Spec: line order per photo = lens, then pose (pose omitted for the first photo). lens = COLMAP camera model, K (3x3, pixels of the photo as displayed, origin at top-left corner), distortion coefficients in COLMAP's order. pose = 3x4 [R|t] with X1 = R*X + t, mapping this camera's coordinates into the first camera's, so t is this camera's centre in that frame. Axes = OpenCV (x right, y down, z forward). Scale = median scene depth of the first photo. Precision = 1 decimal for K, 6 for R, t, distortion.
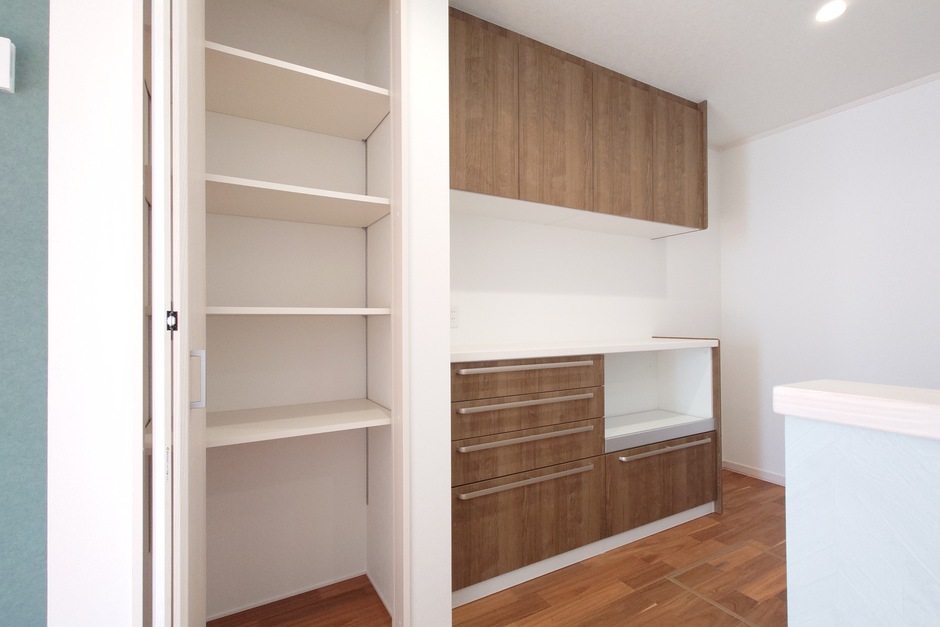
lens RADIAL K [[444.7, 0, 475.4], [0, 444.7, 318.5], [0, 0, 1]] dist [0.007207, 0.000835]
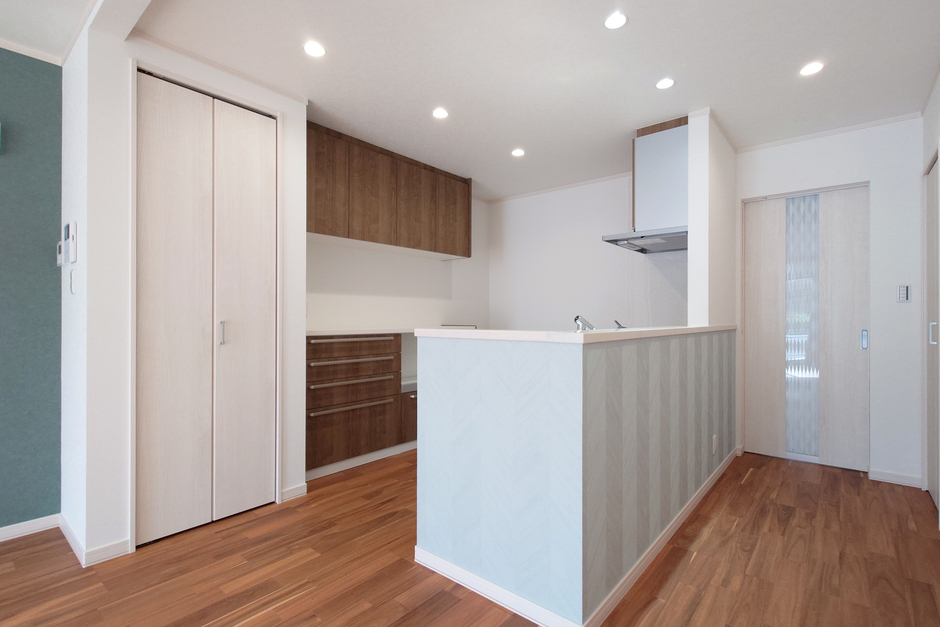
lens RADIAL K [[444.7, 0, 475.4], [0, 444.7, 318.5], [0, 0, 1]] dist [0.007207, 0.000835]
pose [[0.937225, 0.009185, 0.348605, -0.033350], [-0.013882, 0.999843, 0.010977, 0.002807], [-0.348449, -0.015127, 0.937206, -0.704269]]
